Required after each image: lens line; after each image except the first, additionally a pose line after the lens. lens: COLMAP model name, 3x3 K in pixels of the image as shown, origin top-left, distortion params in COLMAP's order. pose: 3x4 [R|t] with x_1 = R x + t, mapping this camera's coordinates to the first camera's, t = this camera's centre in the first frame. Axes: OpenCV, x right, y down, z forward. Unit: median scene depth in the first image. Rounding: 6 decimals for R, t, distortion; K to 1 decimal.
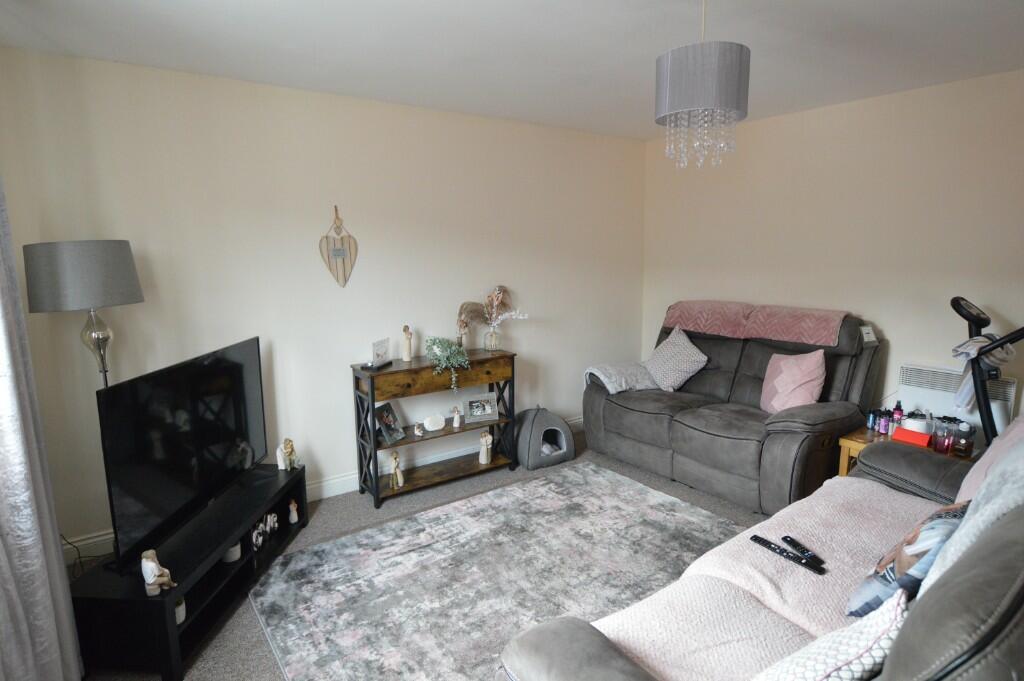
lens RADIAL K [[561.6, 0, 497.2], [0, 561.6, 349.9], [0, 0, 1]] dist [0.000763, 0.000040]
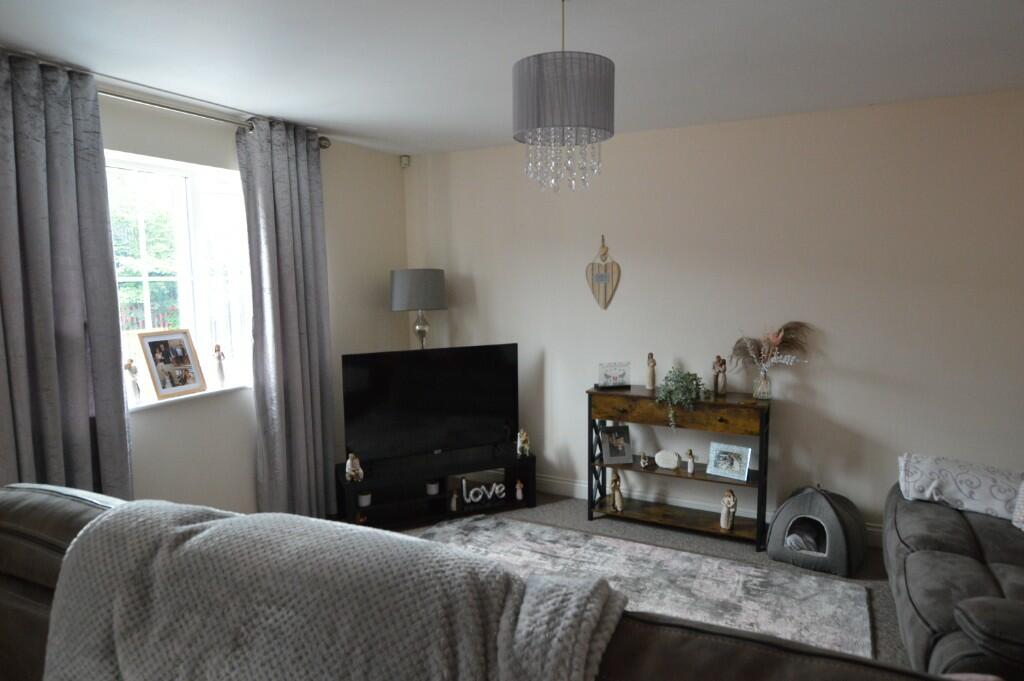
lens RADIAL K [[633.7, 0, 512.0], [0, 633.7, 340.5], [0, 0, 1]] dist [-0.006807, -0.000680]
pose [[0.468824, 0.106493, -0.876849, 0.724598], [-0.151524, 0.987686, 0.038939, -0.073973], [0.870198, 0.114608, 0.479187, 0.270991]]
